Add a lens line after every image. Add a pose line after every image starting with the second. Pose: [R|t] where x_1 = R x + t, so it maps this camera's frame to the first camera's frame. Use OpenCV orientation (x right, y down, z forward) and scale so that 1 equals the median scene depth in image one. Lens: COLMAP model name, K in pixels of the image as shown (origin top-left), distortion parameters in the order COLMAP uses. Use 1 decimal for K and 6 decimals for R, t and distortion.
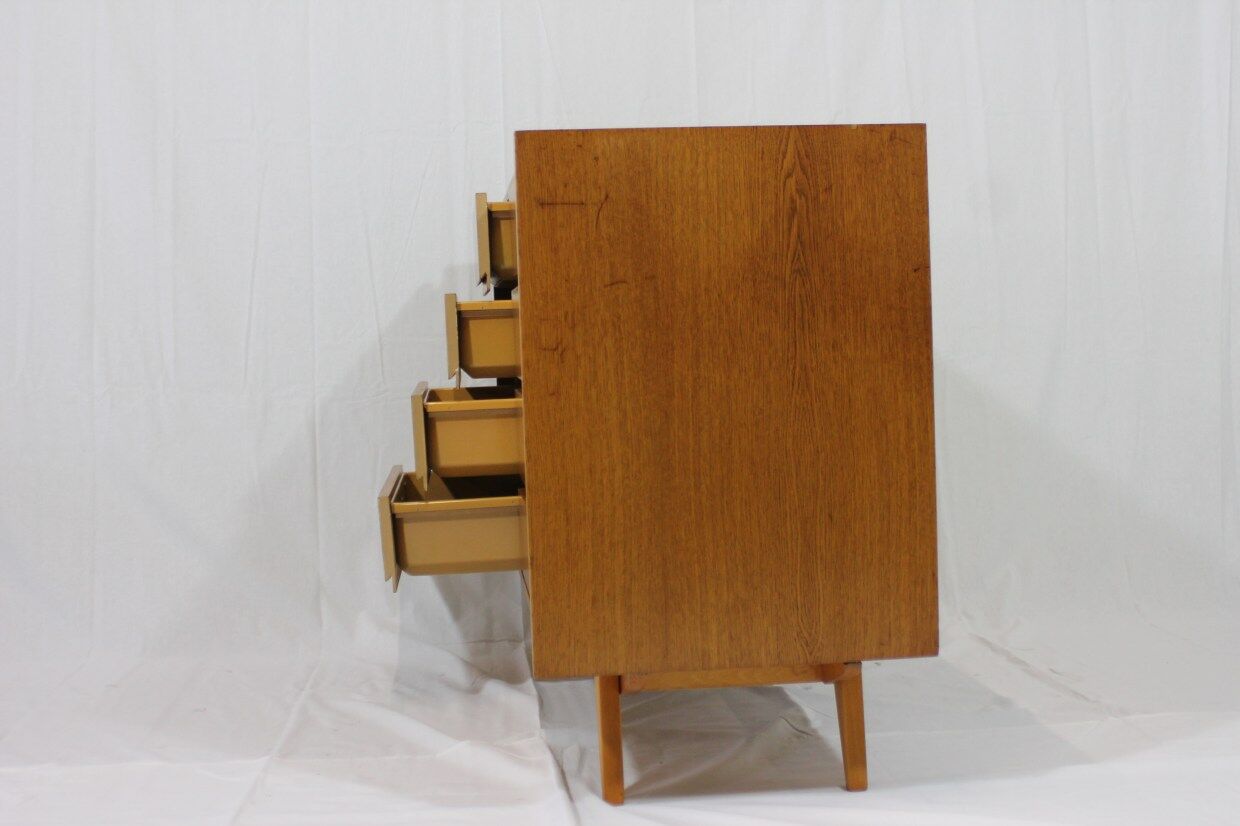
lens RADIAL K [[1597.1, 0, 619.1], [0, 1597.1, 414.6], [0, 0, 1]] dist [-0.123727, 0.000000]
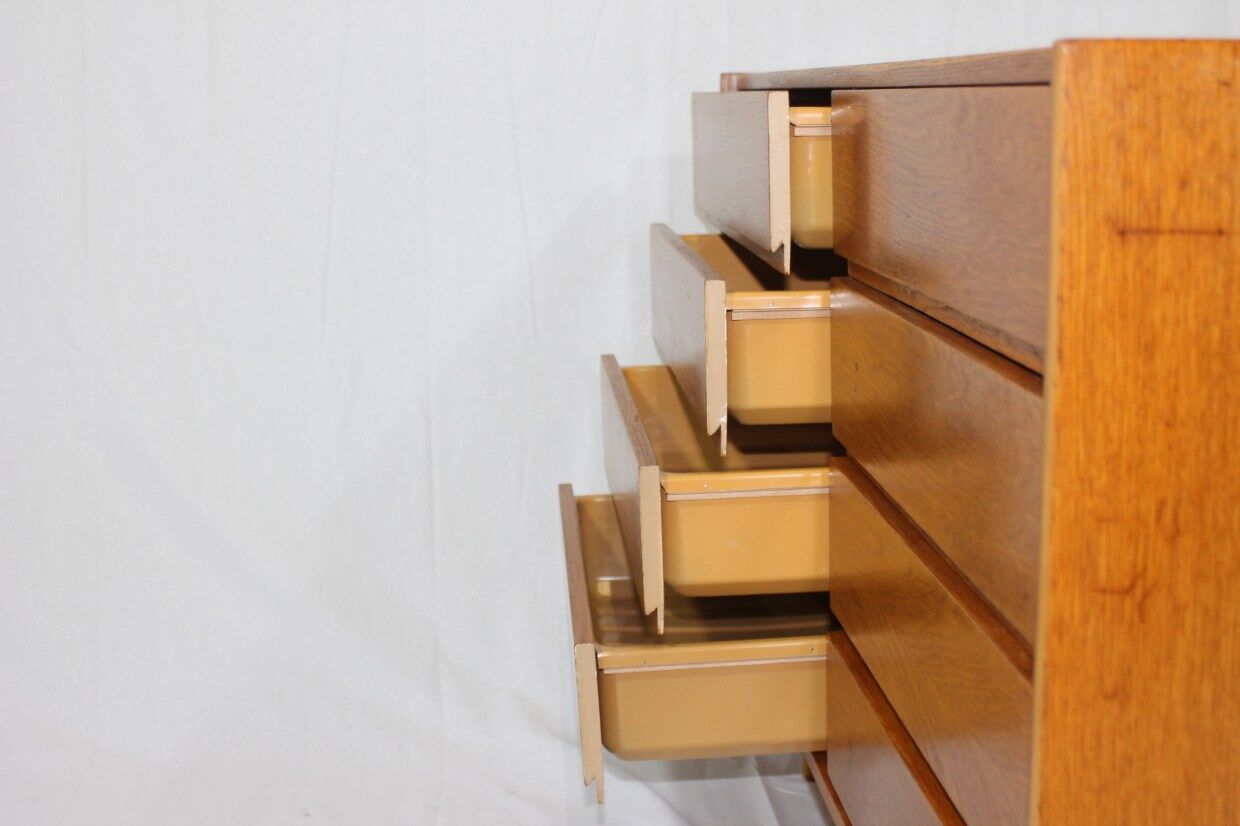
lens RADIAL K [[1597.1, 0, 622.6], [0, 1597.1, 410.3], [0, 0, 1]] dist [-0.123727, 0.000000]
pose [[0.999266, 0.022233, -0.031196, -0.156773], [-0.017750, 0.990375, 0.137266, -0.138931], [0.033948, -0.136611, 0.990043, 0.606261]]
